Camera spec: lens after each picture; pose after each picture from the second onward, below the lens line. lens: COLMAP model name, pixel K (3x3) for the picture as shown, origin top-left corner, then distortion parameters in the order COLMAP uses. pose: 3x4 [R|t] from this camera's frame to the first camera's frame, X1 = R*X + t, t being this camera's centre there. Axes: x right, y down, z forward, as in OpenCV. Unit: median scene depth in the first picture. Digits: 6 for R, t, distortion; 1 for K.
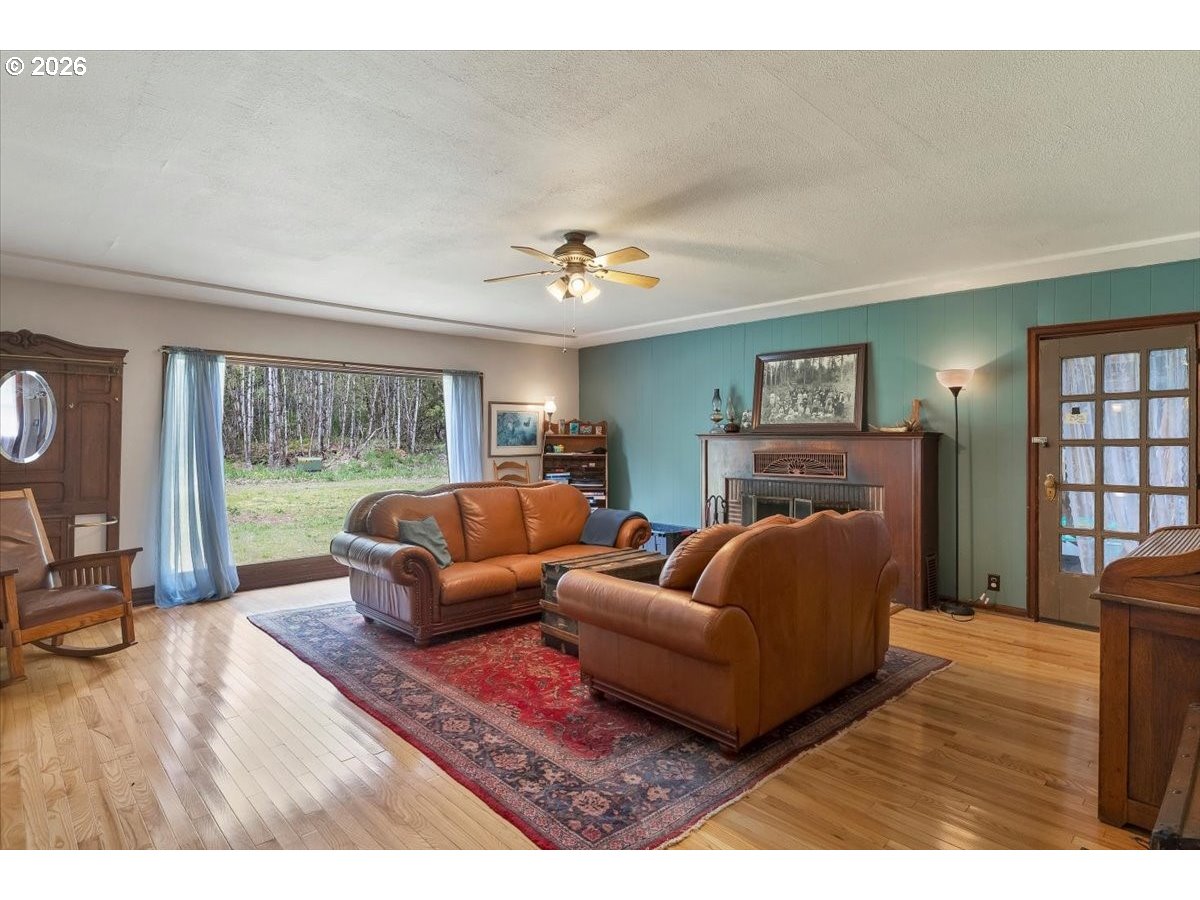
lens RADIAL K [[631.5, 0, 597.8], [0, 631.5, 433.3], [0, 0, 1]] dist [0.006268, 0.001102]
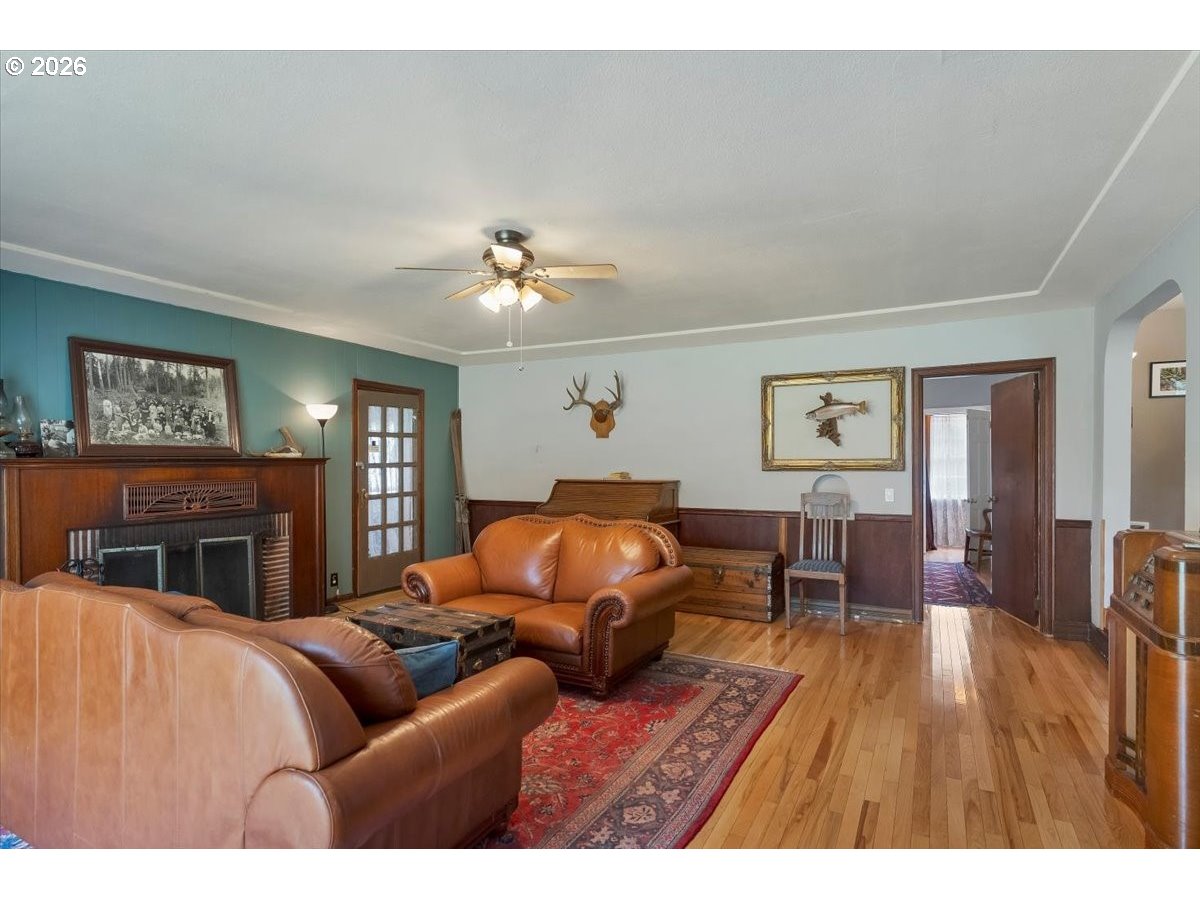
lens RADIAL K [[634.1, 0, 597.9], [0, 634.1, 462.1], [0, 0, 1]] dist [0.001098, 0.000001]
pose [[-0.313522, -0.009227, 0.949536, -0.598105], [-0.010369, 0.999926, 0.006293, -0.005520], [-0.949524, -0.007873, -0.313595, 0.764122]]
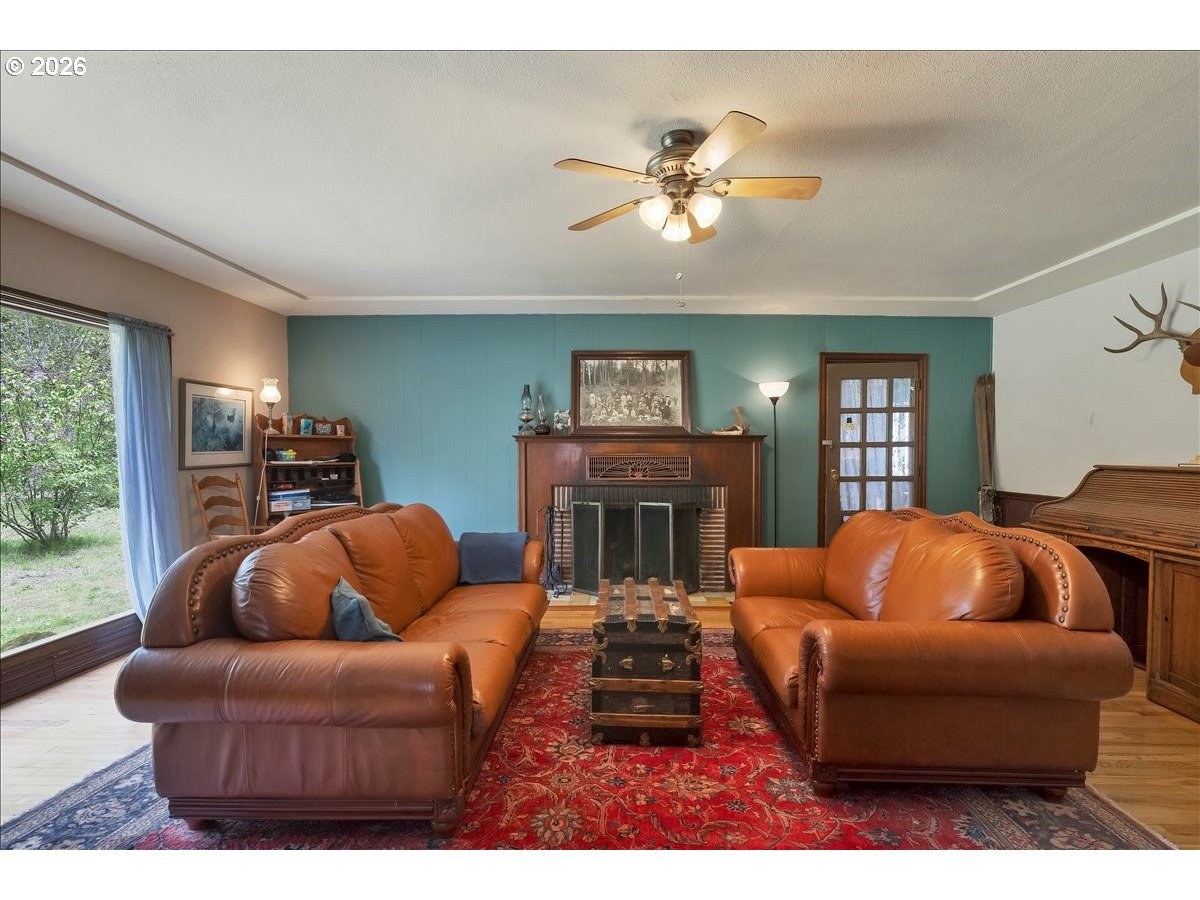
lens RADIAL K [[588.2, 0, 595.3], [0, 588.2, 453.3], [0, 0, 1]] dist [0.000610, 0.000340]
pose [[0.711648, -0.006223, 0.702508, -0.366249], [-0.006407, 0.999862, 0.015348, 0.013675], [-0.702507, -0.015423, 0.711510, 0.399860]]
